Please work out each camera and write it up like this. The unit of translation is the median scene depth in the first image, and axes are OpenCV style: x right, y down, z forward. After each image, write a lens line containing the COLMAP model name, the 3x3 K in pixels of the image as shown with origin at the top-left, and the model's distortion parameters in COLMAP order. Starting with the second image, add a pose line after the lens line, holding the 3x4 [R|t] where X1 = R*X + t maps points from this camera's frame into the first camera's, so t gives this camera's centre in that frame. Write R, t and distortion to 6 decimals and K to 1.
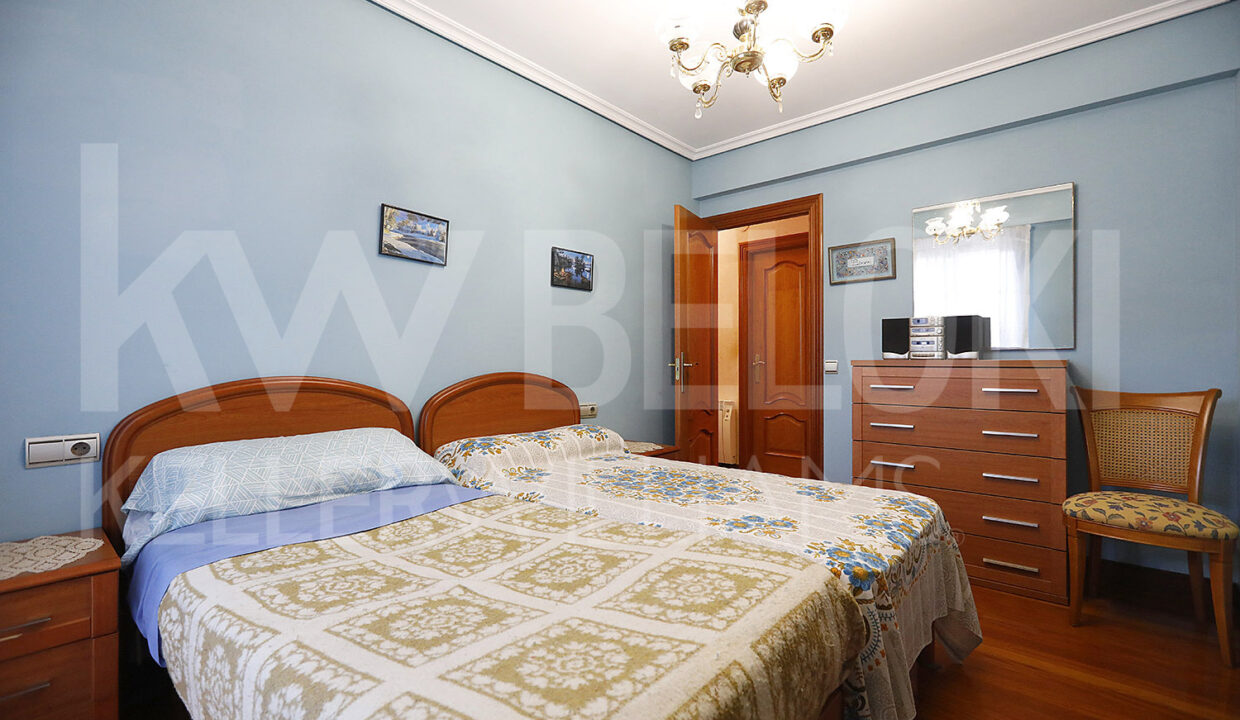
lens RADIAL K [[554.7, 0, 615.8], [0, 554.7, 353.7], [0, 0, 1]] dist [0.027515, 0.000075]
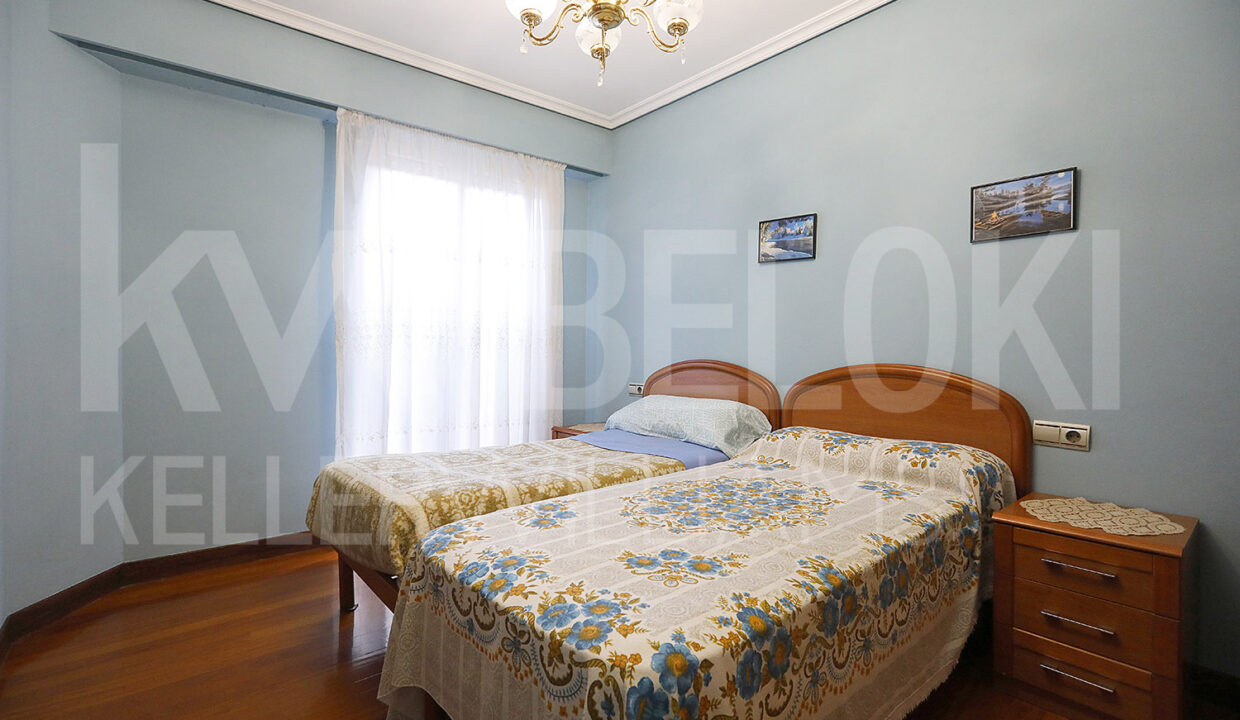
lens RADIAL K [[554.7, 0, 615.8], [0, 554.7, 353.7], [0, 0, 1]] dist [0.027515, 0.000075]
pose [[-0.152038, 0.003880, -0.988367, 0.819023], [-0.002361, 0.999988, 0.004289, 0.013676], [0.988372, 0.002986, -0.152027, 0.864117]]
